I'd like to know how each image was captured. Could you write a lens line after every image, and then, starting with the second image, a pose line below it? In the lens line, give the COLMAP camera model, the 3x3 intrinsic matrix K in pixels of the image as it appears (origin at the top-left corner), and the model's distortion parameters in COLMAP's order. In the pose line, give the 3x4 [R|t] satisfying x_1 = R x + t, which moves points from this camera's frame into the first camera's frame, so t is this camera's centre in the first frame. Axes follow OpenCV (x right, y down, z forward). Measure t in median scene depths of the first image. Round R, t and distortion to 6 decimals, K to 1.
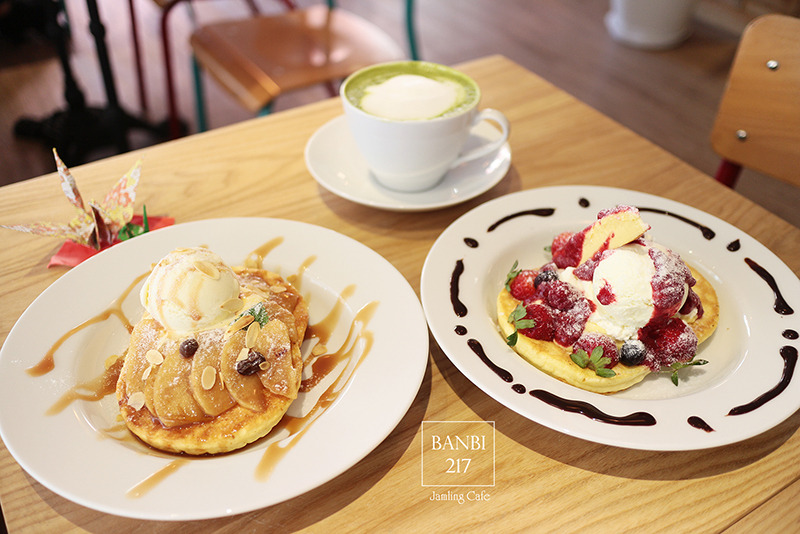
lens RADIAL K [[812.2, 0, 400.0], [0, 812.2, 267.0], [0, 0, 1]] dist [0.009798, 0.009672]
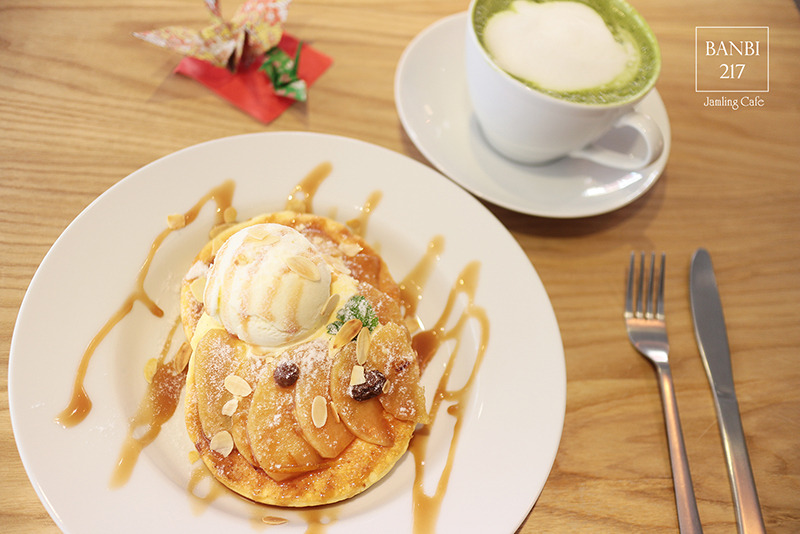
lens RADIAL K [[812.2, 0, 400.0], [0, 812.2, 267.0], [0, 0, 1]] dist [0.009798, 0.009672]
pose [[0.971181, -0.068953, 0.228152, -0.323595], [-0.014067, 0.938986, 0.343667, -0.257035], [-0.237928, -0.336972, 0.910955, 0.317430]]
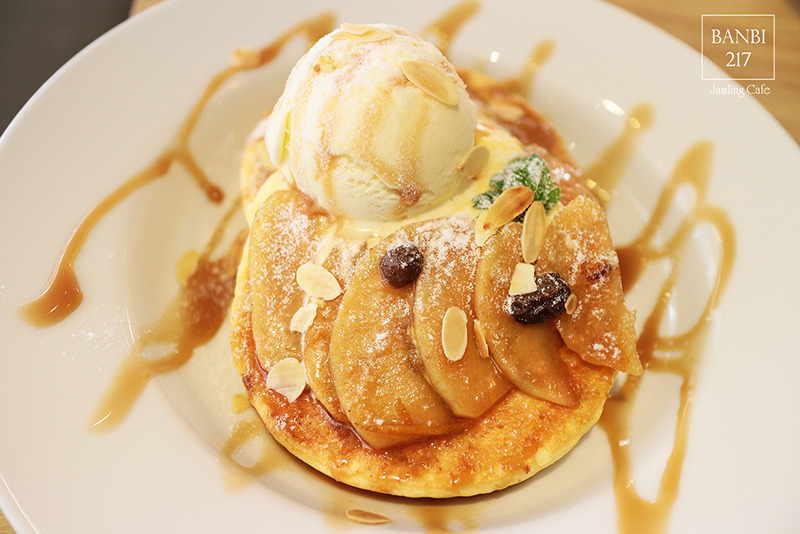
lens RADIAL K [[781.2, 0, 398.2], [0, 781.2, 292.5], [0, 0, 1]] dist [-0.000155, 0.013462]
pose [[0.994464, -0.008677, 0.104720, -0.306498], [-0.023856, 0.951918, 0.305424, -0.015175], [-0.102335, -0.306231, 0.946441, 0.596319]]
